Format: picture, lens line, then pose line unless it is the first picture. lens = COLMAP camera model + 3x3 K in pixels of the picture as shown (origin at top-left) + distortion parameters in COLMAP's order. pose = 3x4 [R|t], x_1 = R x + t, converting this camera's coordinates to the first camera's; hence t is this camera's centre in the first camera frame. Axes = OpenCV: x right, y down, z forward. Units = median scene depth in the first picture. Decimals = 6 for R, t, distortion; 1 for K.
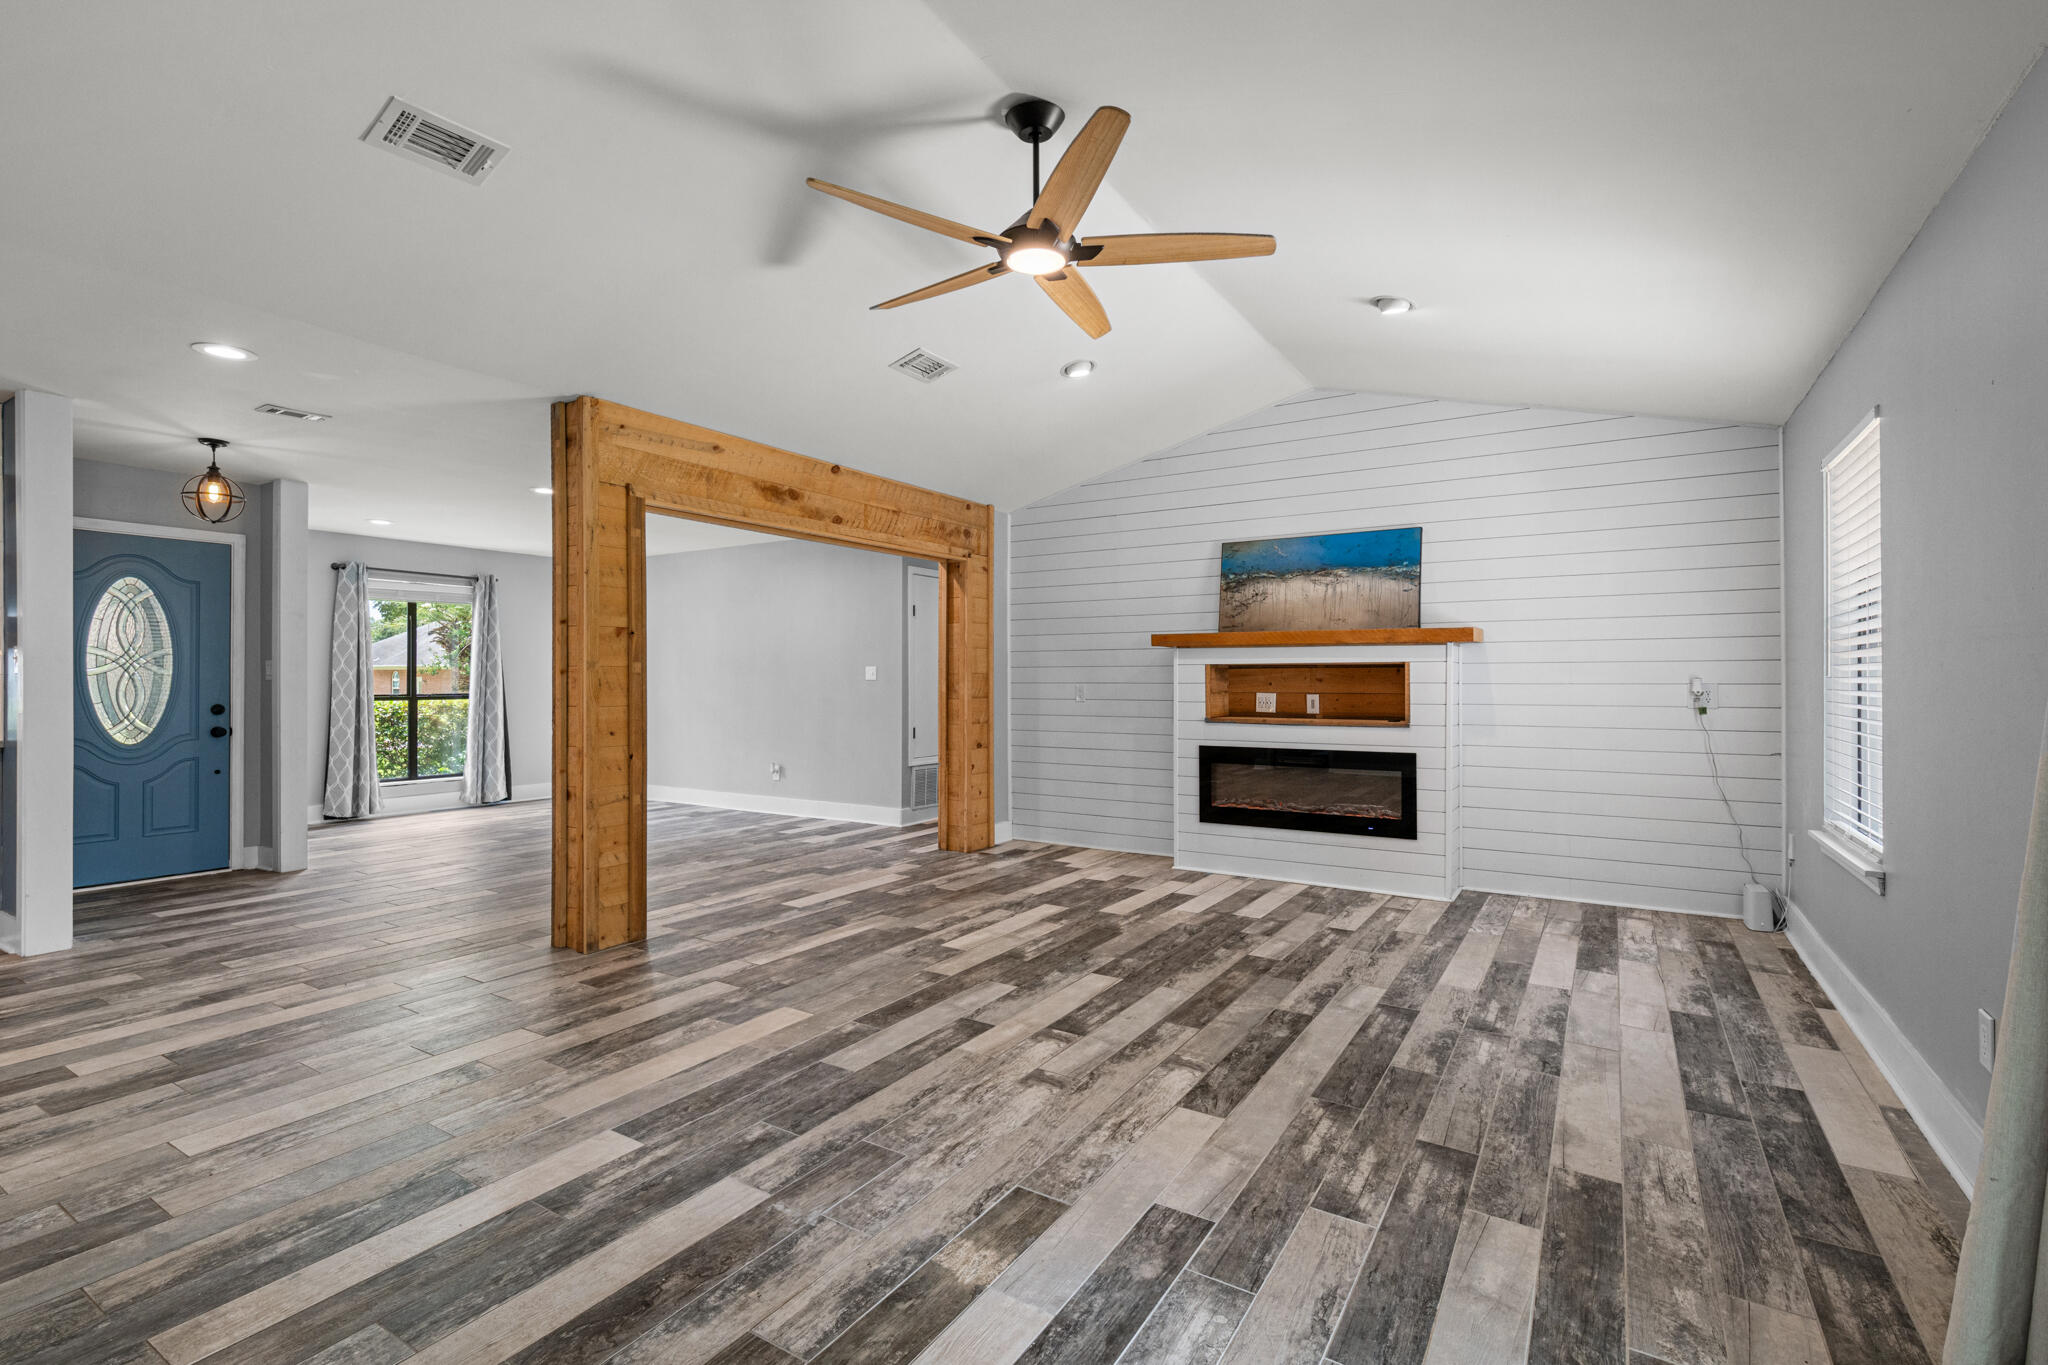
lens RADIAL K [[932.2, 0, 1021.7], [0, 932.2, 678.4], [0, 0, 1]] dist [0.002502, -0.000448]
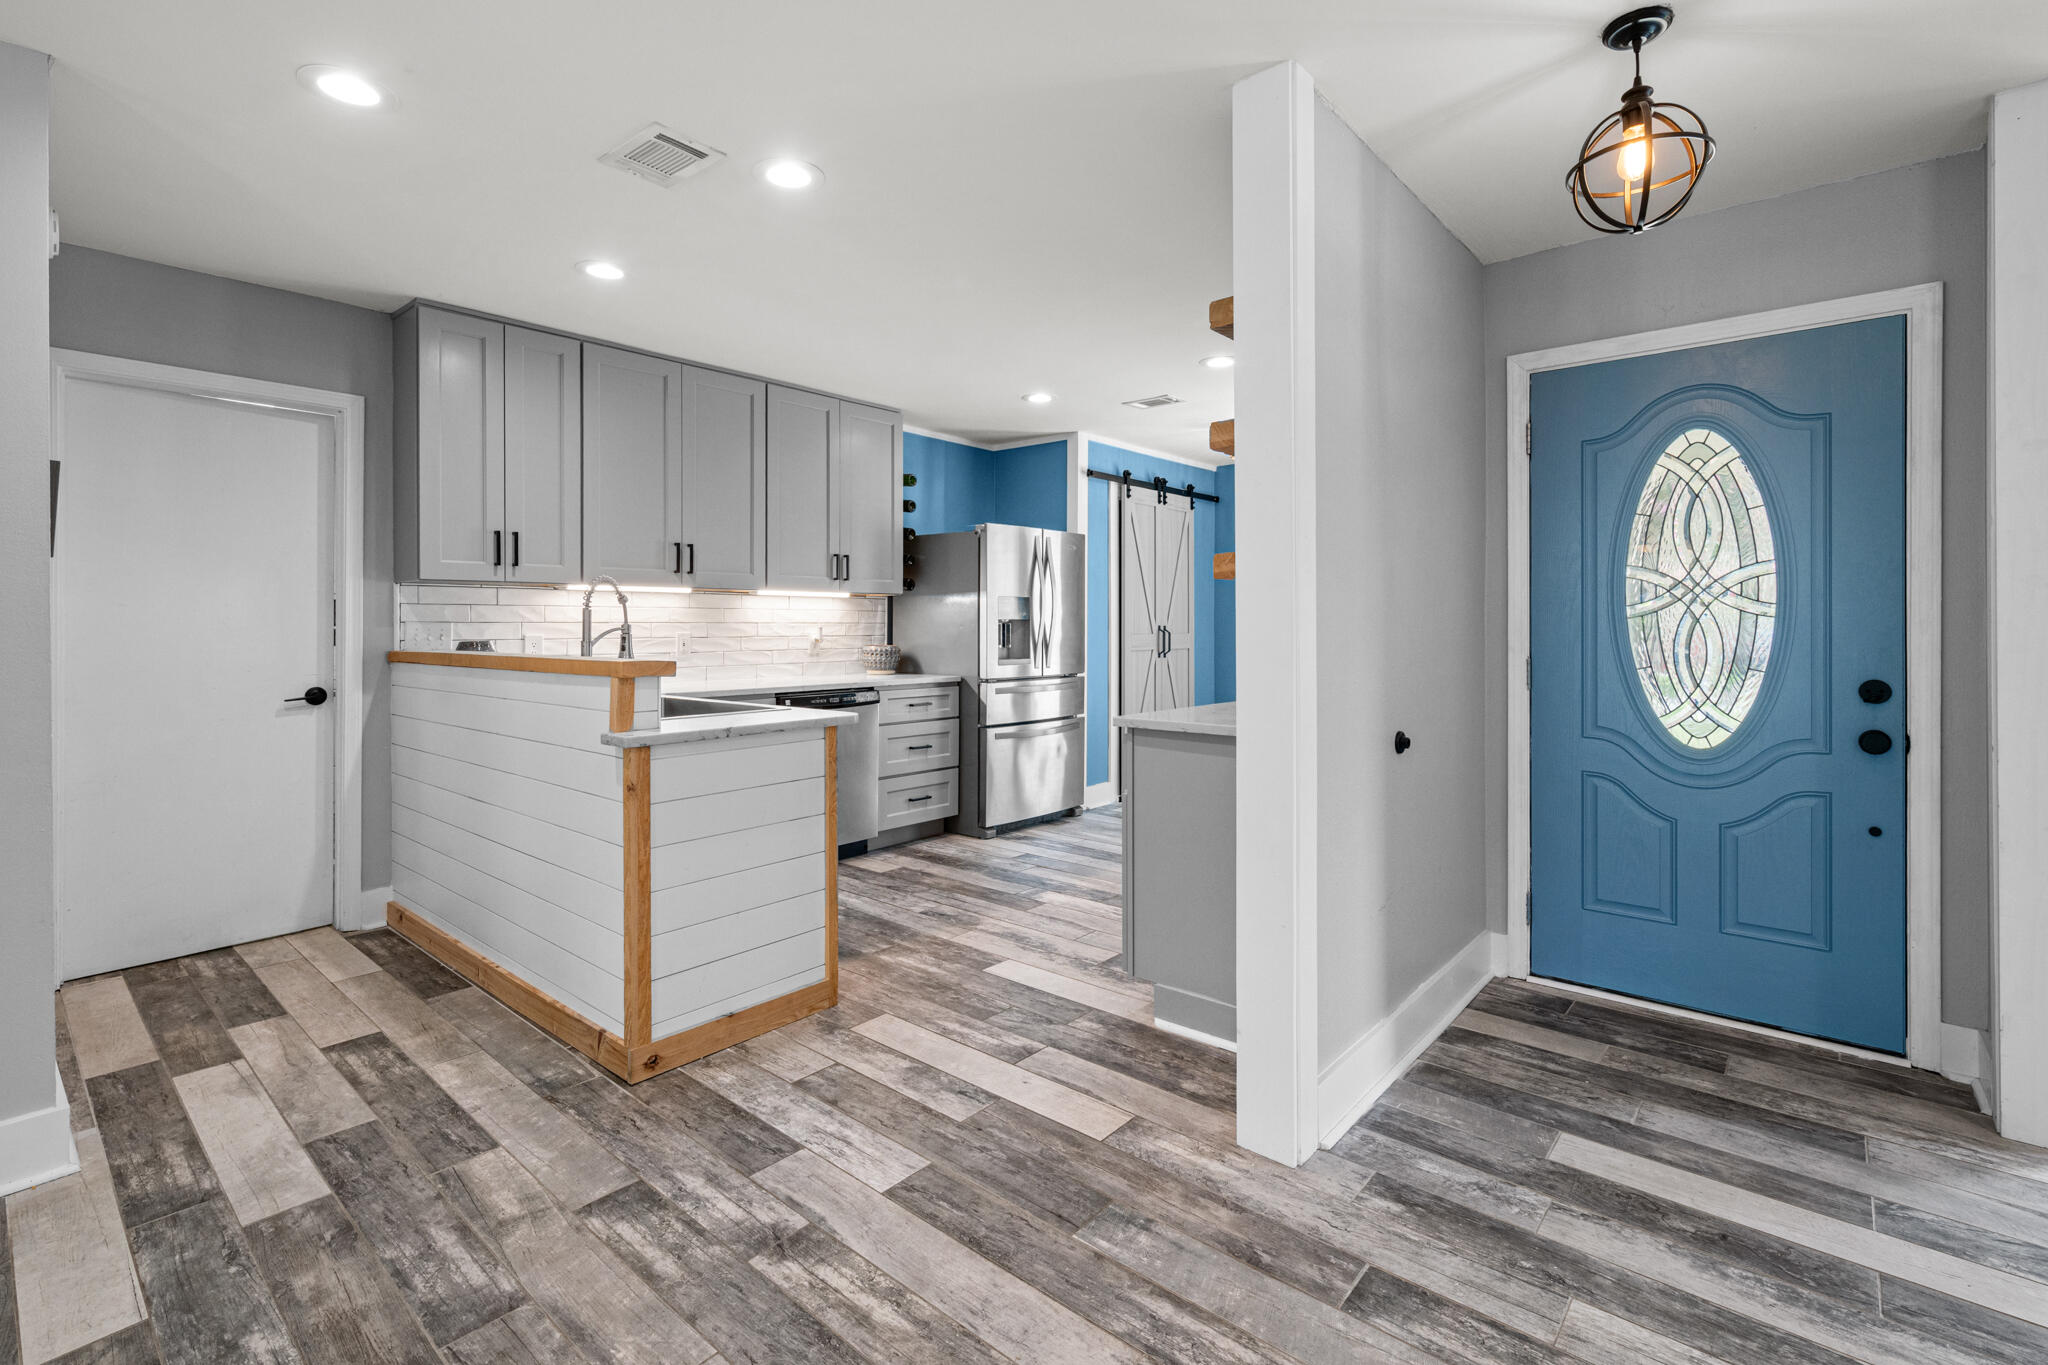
lens RADIAL K [[932.2, 0, 1013.6], [0, 932.2, 631.7], [0, 0, 1]] dist [0.002502, -0.000448]
pose [[-0.152054, -0.000250, -0.988372, -0.368173], [-0.001558, 0.999999, -0.000013, 0.005459], [0.988371, 0.001538, -0.152055, 0.681762]]
